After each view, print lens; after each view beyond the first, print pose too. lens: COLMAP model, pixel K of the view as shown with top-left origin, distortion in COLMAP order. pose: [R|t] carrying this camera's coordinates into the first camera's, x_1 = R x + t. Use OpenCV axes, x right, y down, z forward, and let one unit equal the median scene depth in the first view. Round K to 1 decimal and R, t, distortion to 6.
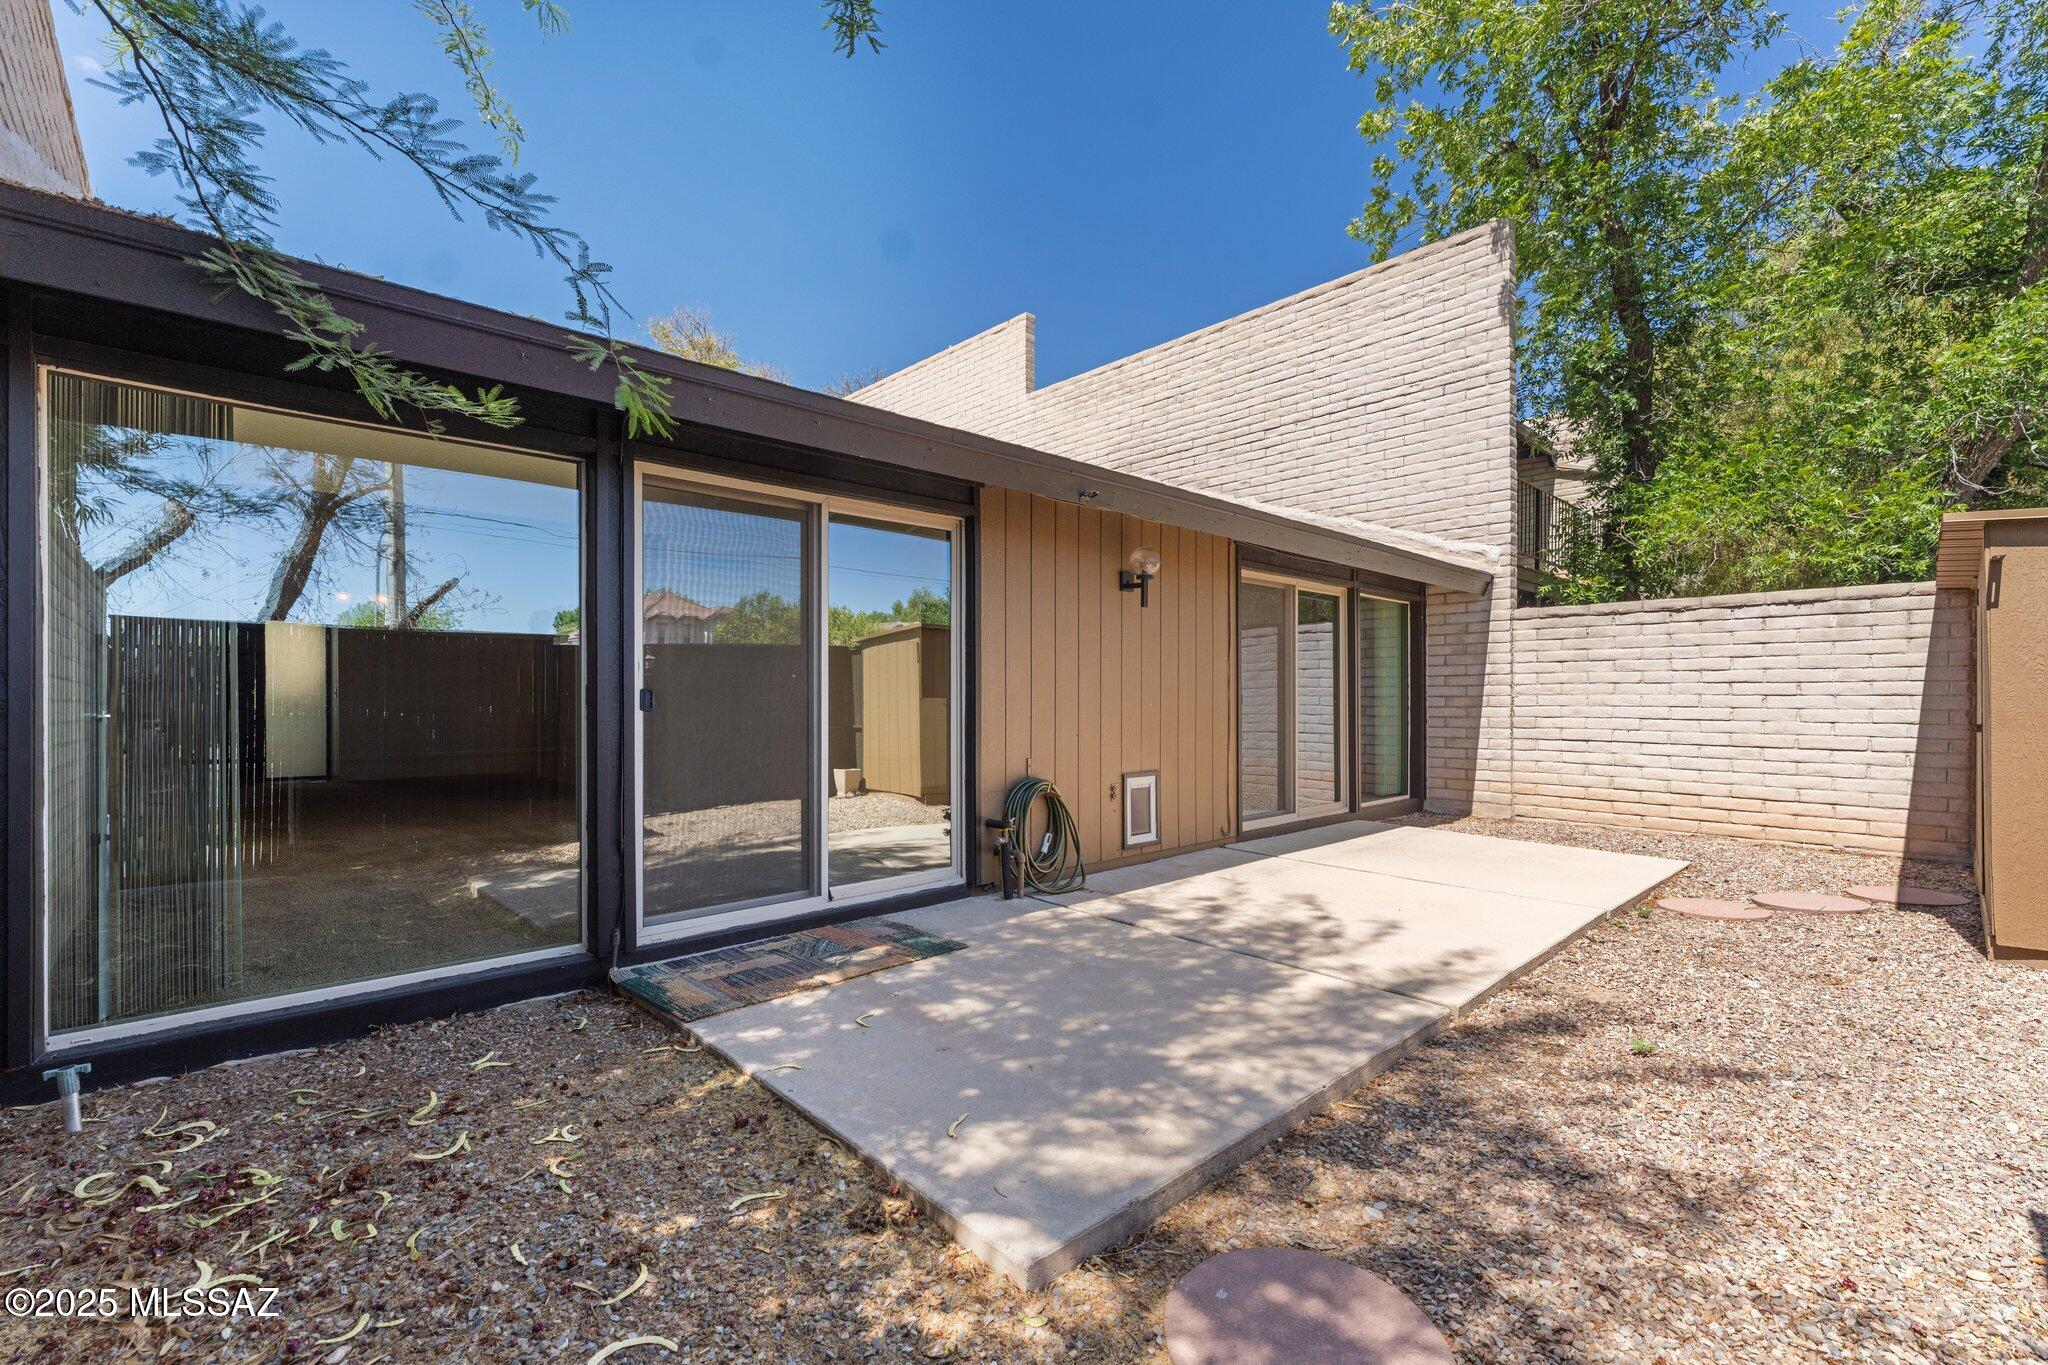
lens RADIAL K [[866.4, 0, 1060.1], [0, 866.4, 676.2], [0, 0, 1]] dist [-0.003549, 0.000152]
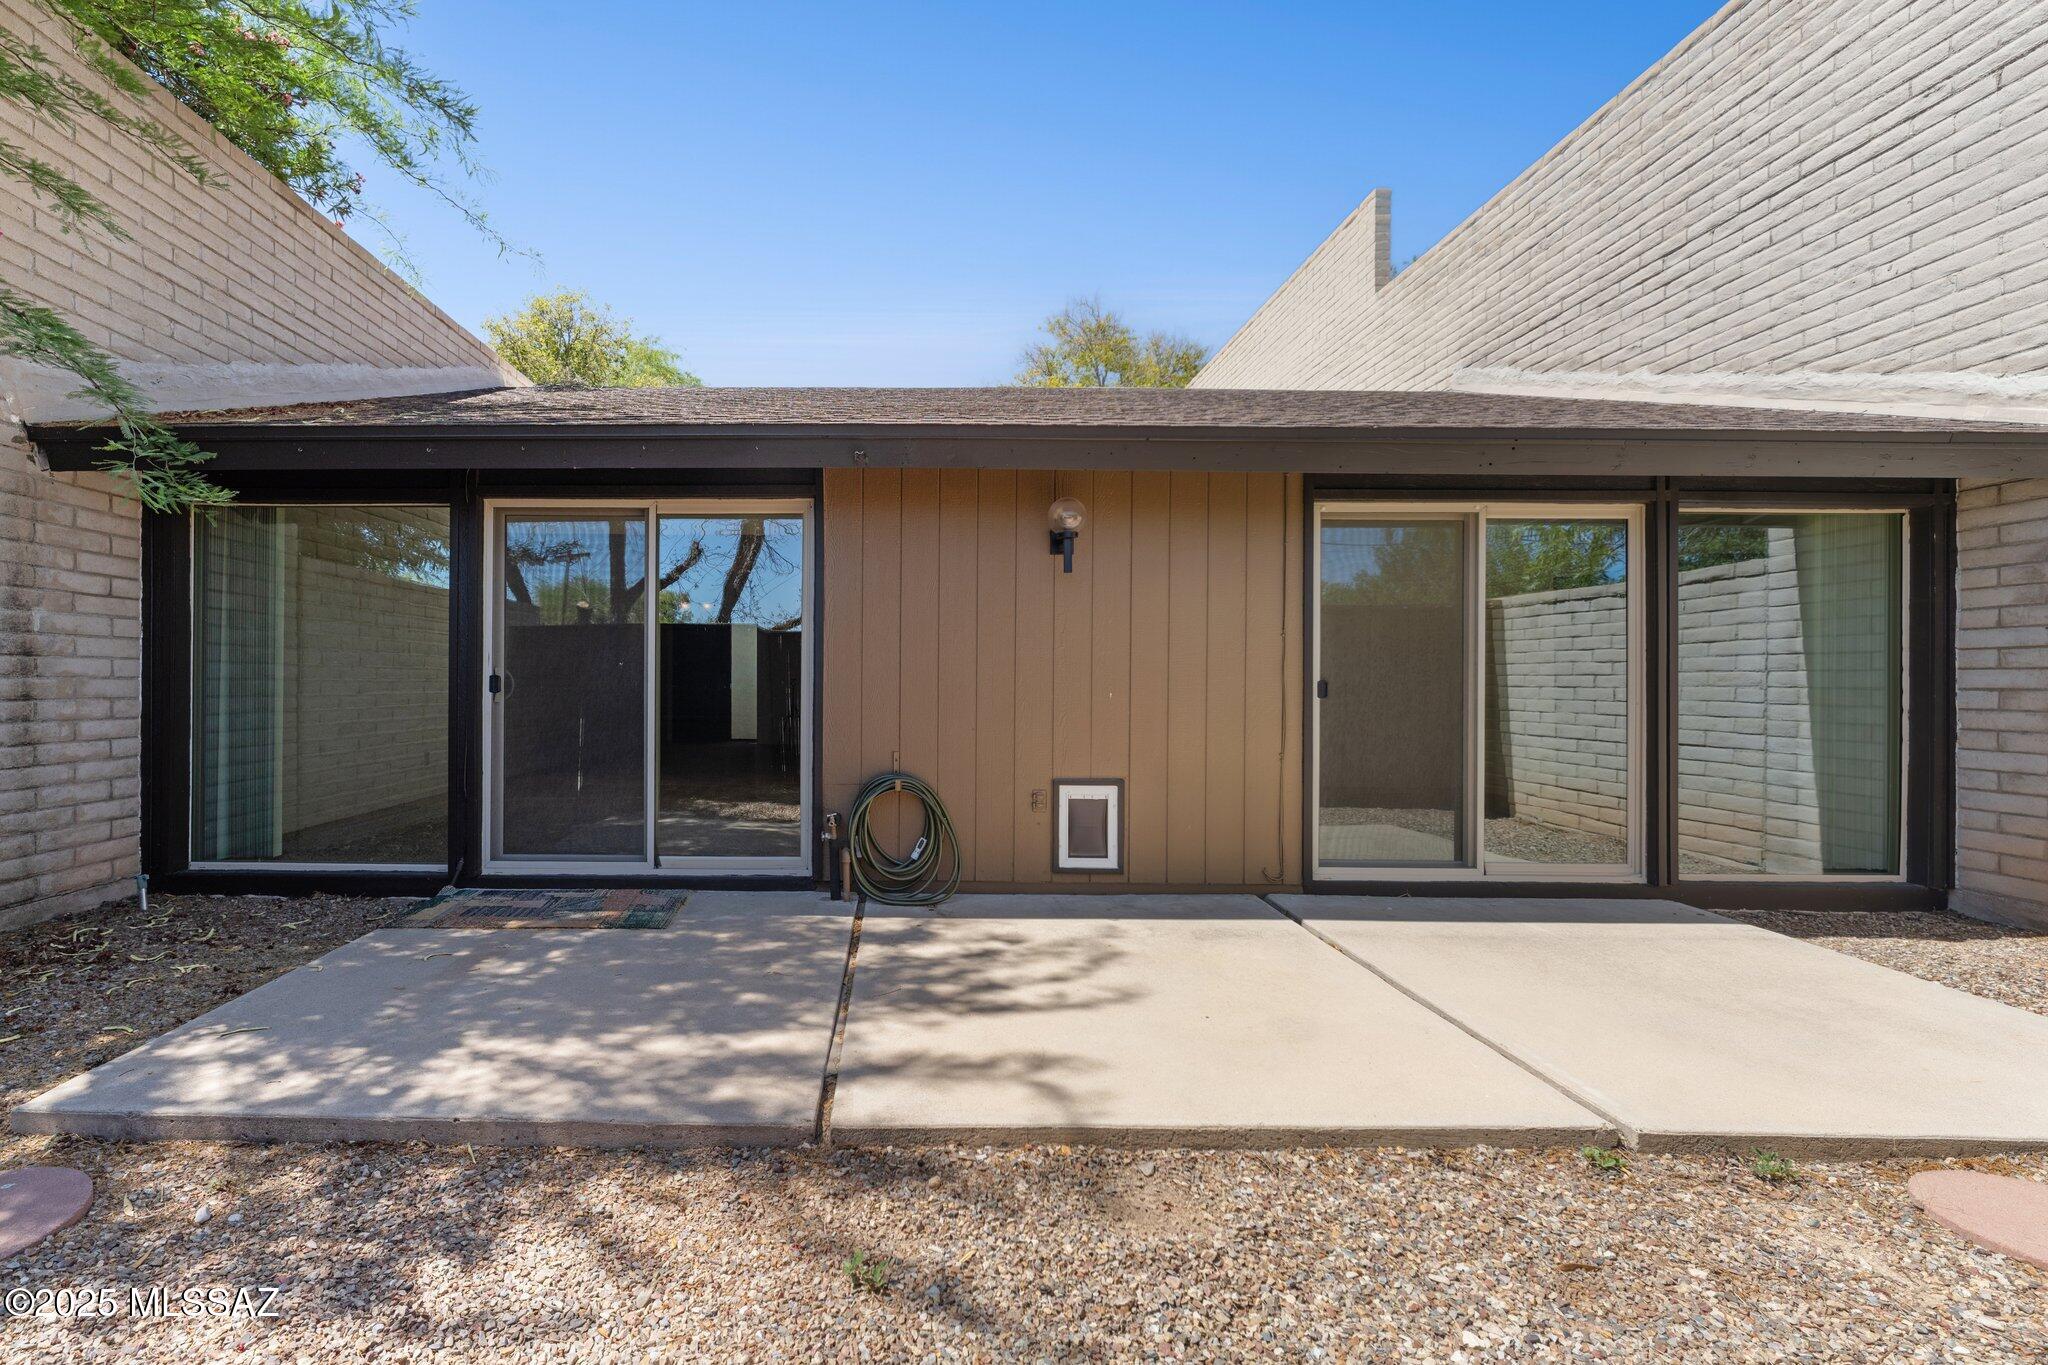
lens RADIAL K [[936.3, 0, 933.1], [0, 936.3, 656.9], [0, 0, 1]] dist [-0.002182, 0.000434]
pose [[0.715845, -0.012477, -0.698148, 0.519134], [0.011252, 0.999917, -0.006334, 0.001321], [0.698169, -0.003321, 0.715926, 0.248301]]
